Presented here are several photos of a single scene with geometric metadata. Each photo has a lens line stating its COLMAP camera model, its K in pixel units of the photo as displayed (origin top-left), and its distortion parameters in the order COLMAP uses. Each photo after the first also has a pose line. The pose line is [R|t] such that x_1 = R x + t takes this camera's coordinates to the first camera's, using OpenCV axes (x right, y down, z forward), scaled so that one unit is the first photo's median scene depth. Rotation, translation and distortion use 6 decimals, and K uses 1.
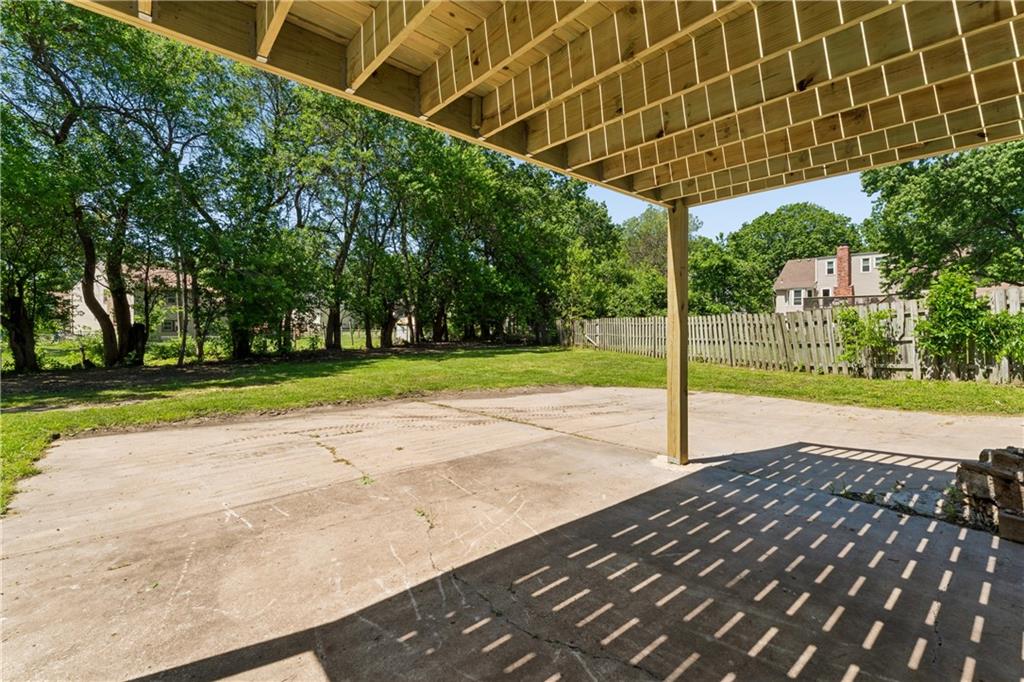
lens RADIAL K [[443.3, 0, 515.1], [0, 443.3, 331.7], [0, 0, 1]] dist [-0.010463, 0.000326]
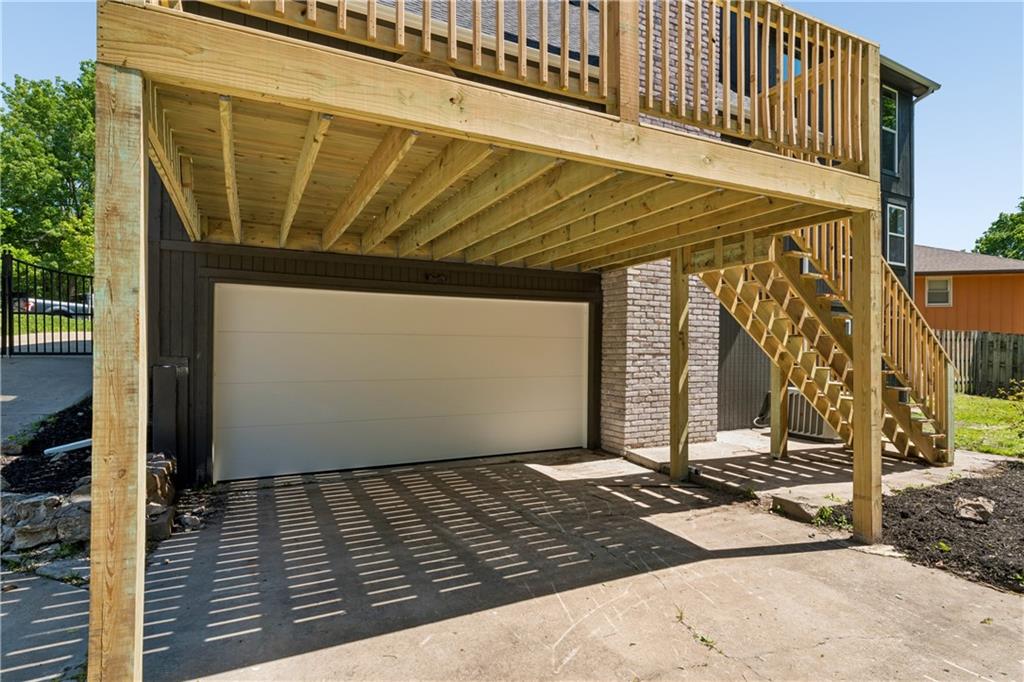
lens RADIAL K [[524.9, 0, 510.2], [0, 524.9, 339.7], [0, 0, 1]] dist [-0.001360, -0.000322]
pose [[-0.971543, -0.013952, 0.236454, -0.115669], [-0.016142, 0.999843, -0.007327, -0.070781], [-0.236314, -0.010935, -0.971615, 2.243146]]
